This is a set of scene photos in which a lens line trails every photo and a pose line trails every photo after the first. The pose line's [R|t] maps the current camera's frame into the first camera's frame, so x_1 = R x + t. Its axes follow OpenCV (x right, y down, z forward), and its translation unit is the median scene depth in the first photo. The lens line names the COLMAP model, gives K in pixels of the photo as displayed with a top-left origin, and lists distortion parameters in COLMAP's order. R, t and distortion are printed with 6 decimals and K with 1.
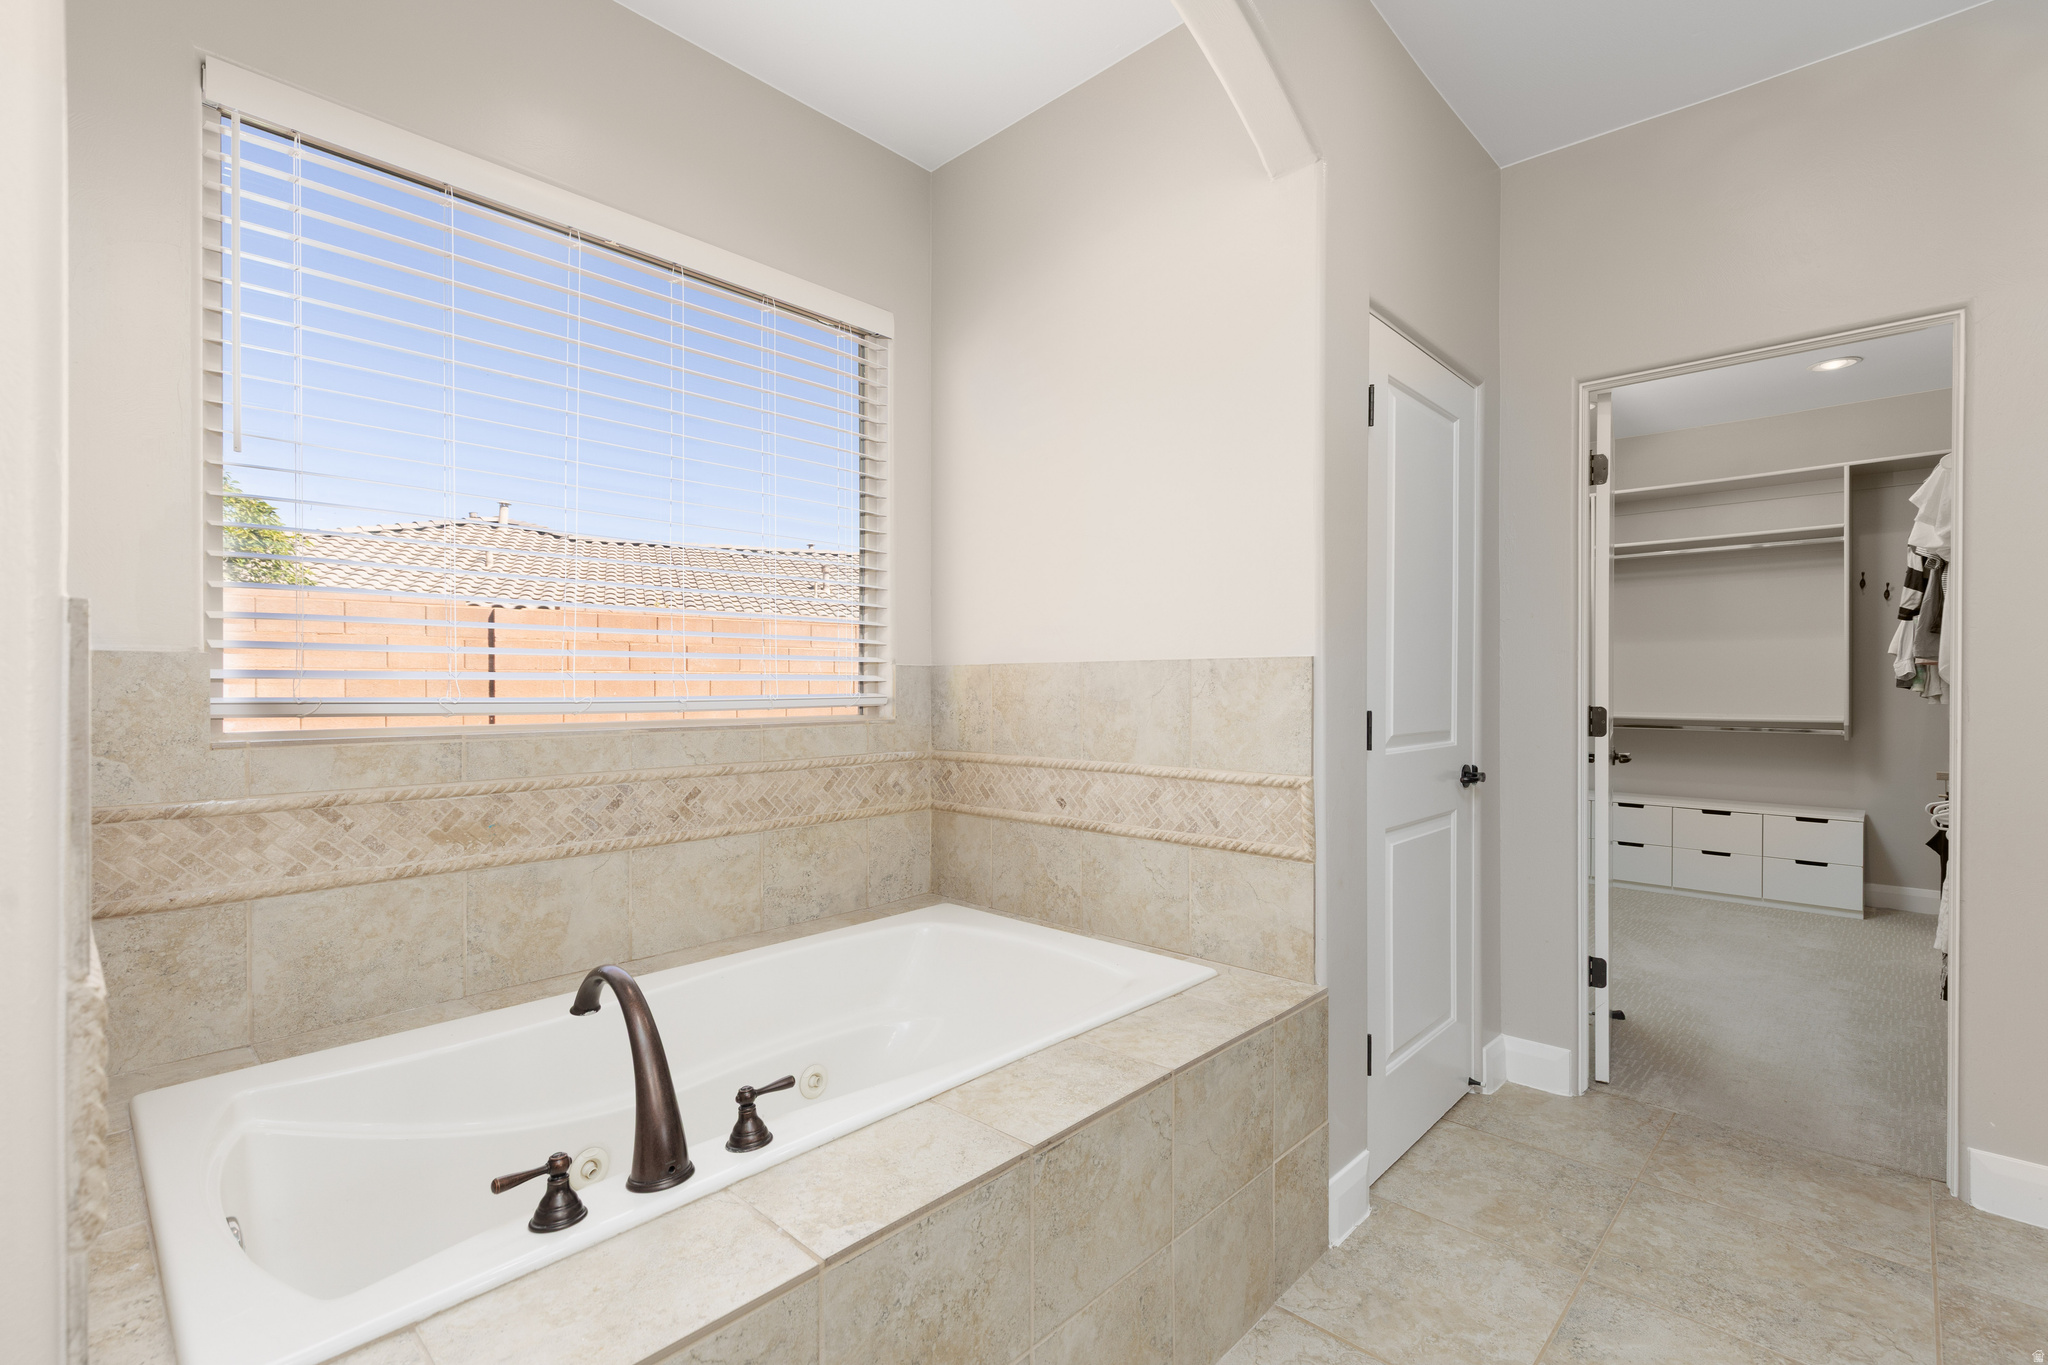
lens RADIAL K [[926.4, 0, 1022.0], [0, 926.4, 685.1], [0, 0, 1]] dist [0.013502, -0.001771]
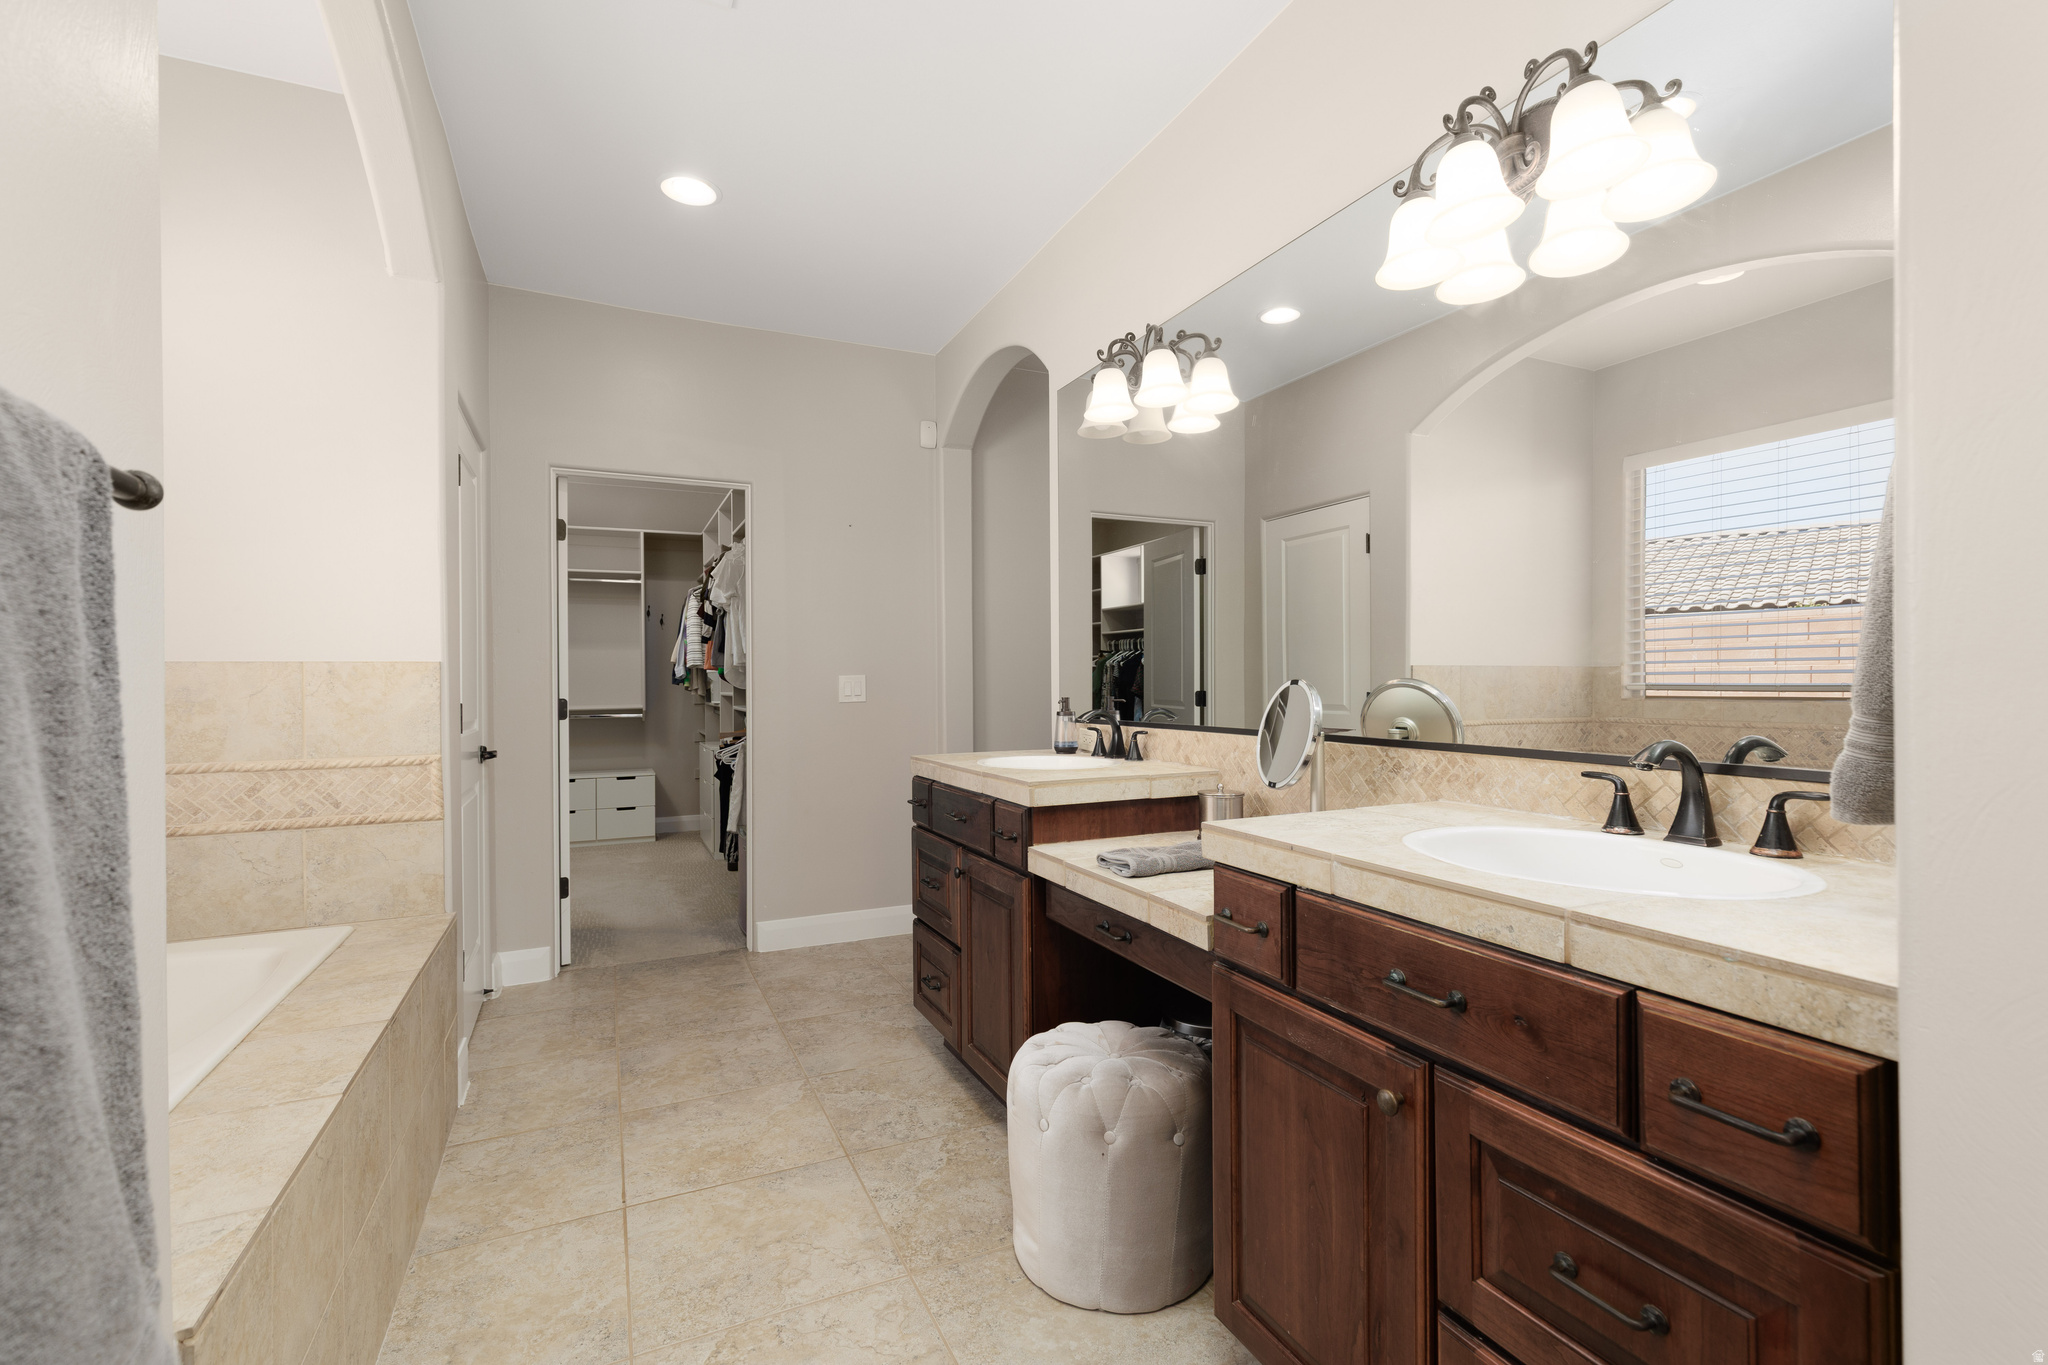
lens RADIAL K [[926.4, 0, 1024.6], [0, 926.4, 683.1], [0, 0, 1]] dist [0.013502, -0.001771]
pose [[0.382745, -0.006292, 0.923833, -0.548068], [0.008683, 0.999957, 0.003213, 0.001853], [-0.923813, 0.006791, 0.382783, -0.241904]]
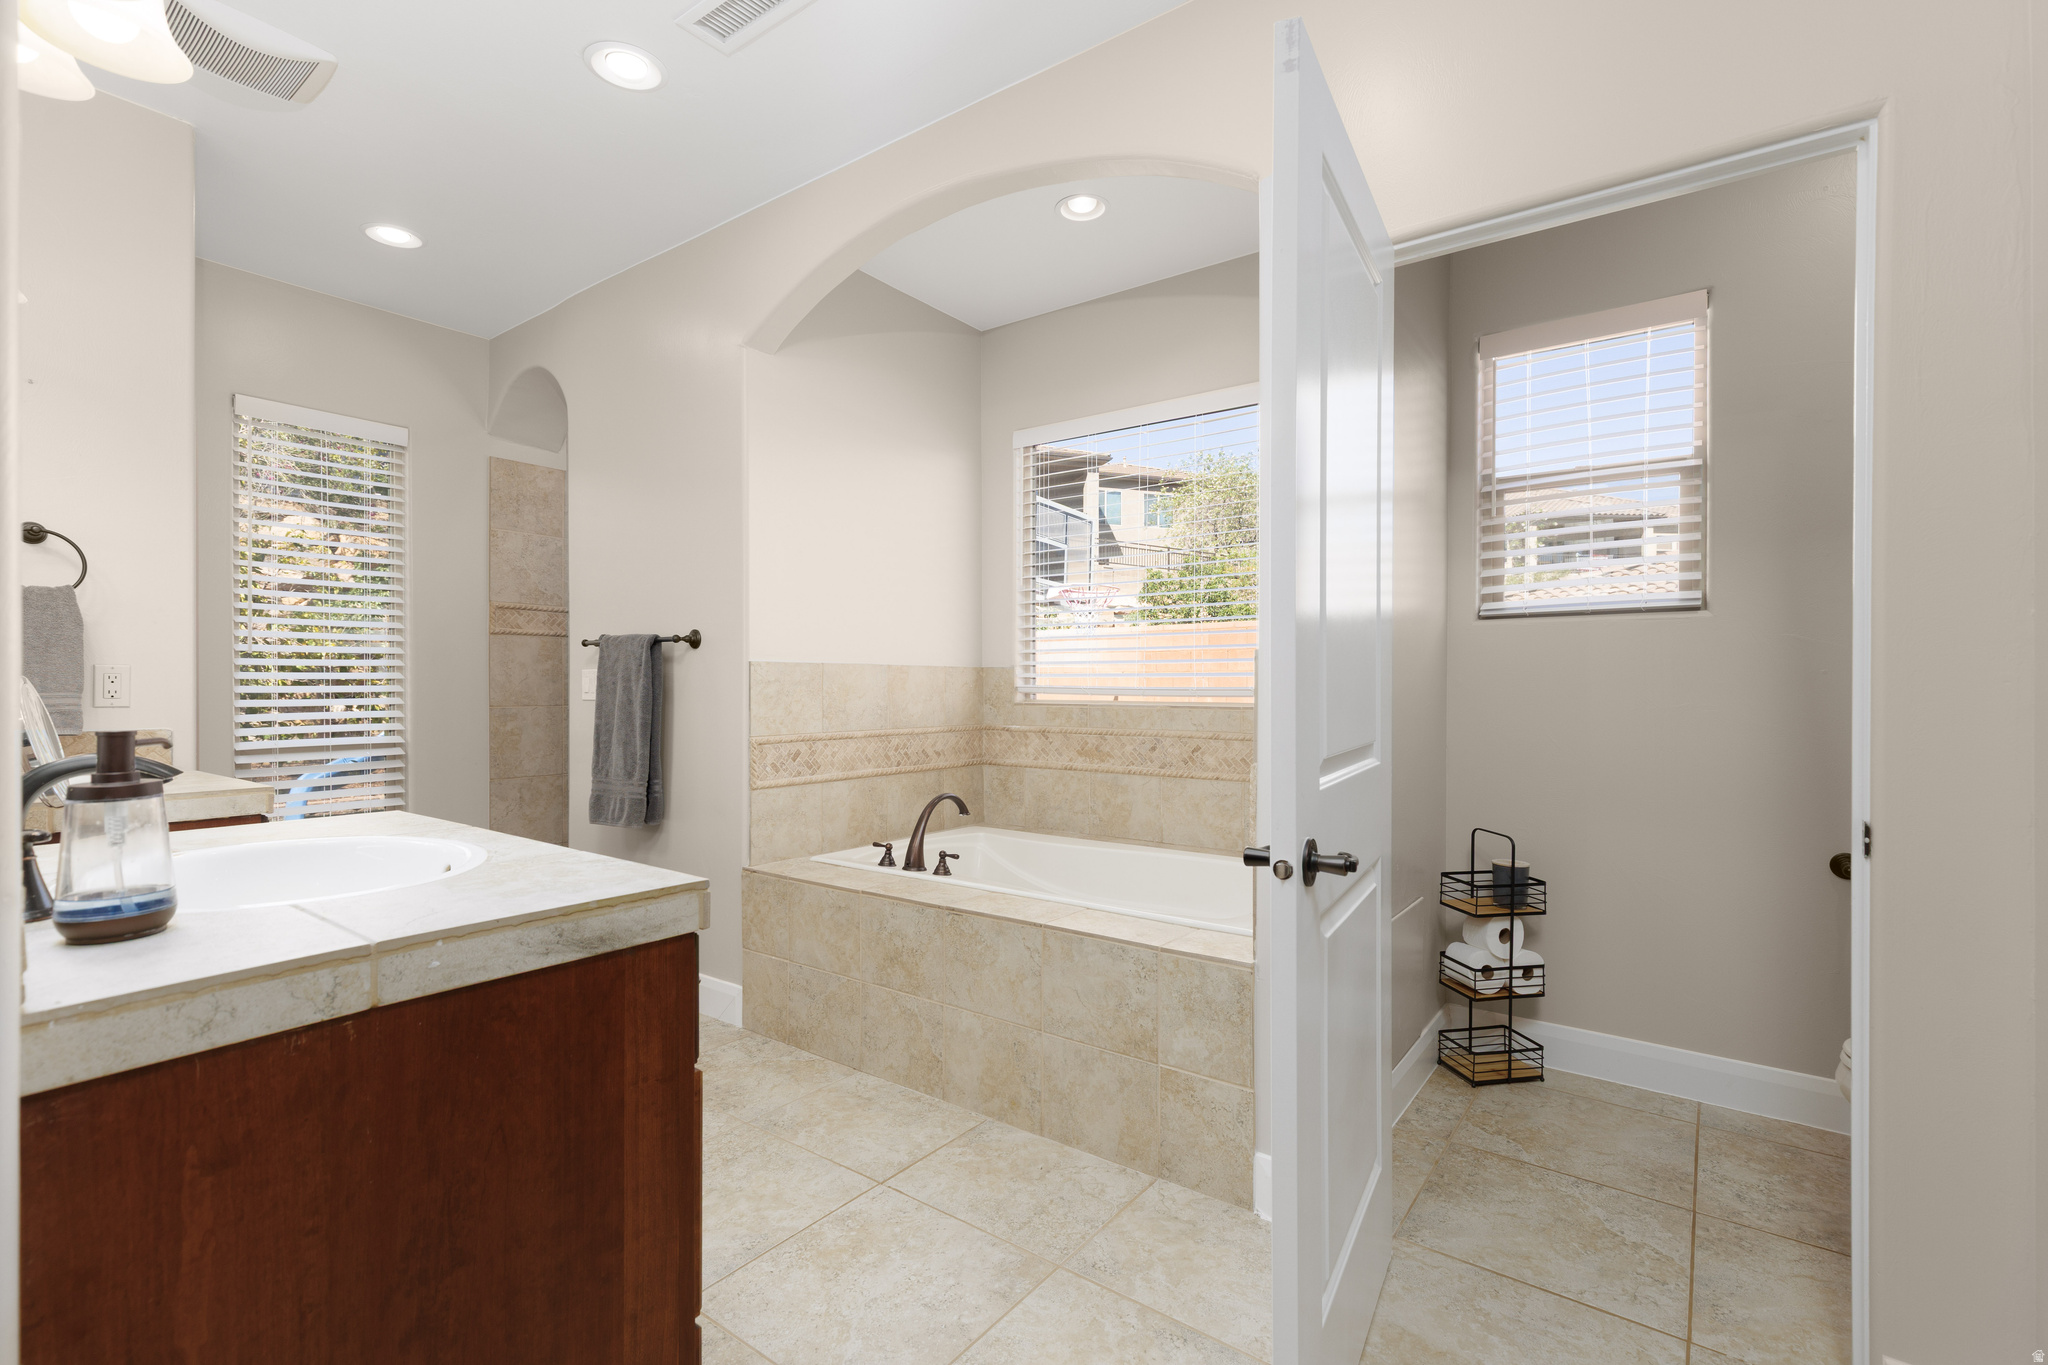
lens RADIAL K [[926.4, 0, 1034.5], [0, 926.4, 680.9], [0, 0, 1]] dist [0.013502, -0.001771]
pose [[0.114480, -0.001810, -0.993424, 1.251417], [-0.001127, 0.999997, -0.001952, 0.006129], [0.993425, 0.001343, 0.114478, 0.588804]]
